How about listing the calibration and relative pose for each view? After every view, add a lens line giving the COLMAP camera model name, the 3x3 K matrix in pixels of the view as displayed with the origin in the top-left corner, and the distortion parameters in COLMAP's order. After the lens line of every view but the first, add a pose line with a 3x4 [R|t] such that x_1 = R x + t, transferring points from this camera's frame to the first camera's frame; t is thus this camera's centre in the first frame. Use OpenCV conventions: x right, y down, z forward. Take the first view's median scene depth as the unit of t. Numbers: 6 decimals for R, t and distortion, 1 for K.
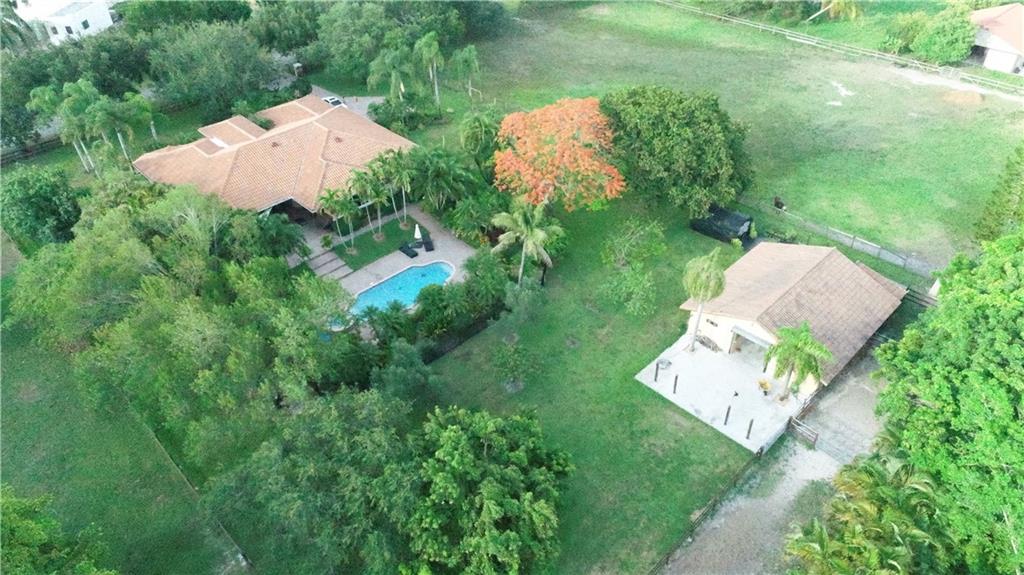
lens RADIAL K [[692.1, 0, 512.0], [0, 692.1, 287.5], [0, 0, 1]] dist [0.004722, -0.003640]
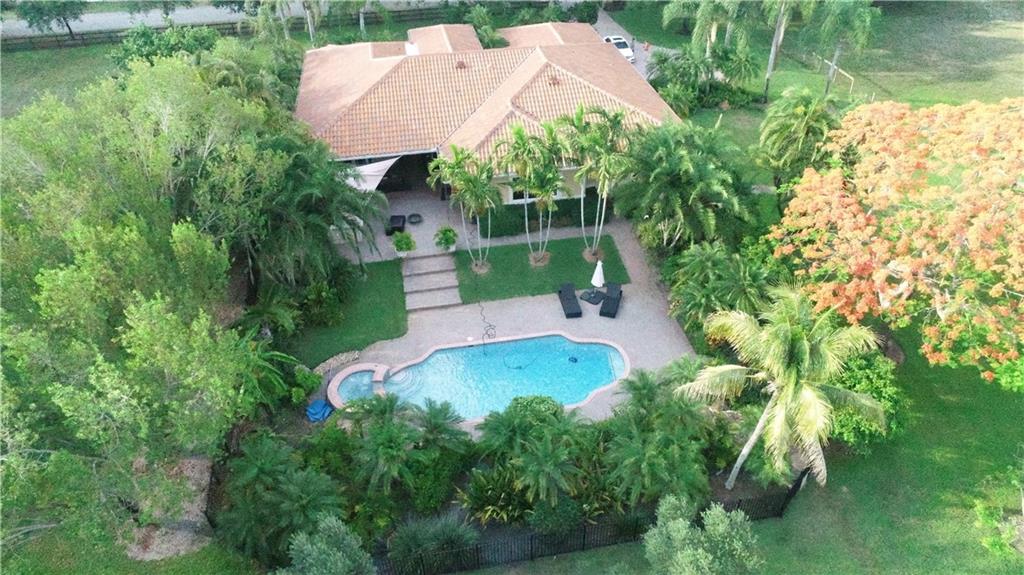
lens RADIAL K [[692.1, 0, 512.0], [0, 692.1, 287.5], [0, 0, 1]] dist [0.004722, -0.003640]
pose [[0.836999, 0.345461, -0.424369, 0.034792], [-0.341617, 0.935716, 0.087941, -0.097033], [0.427469, 0.071366, 0.901209, 0.512028]]
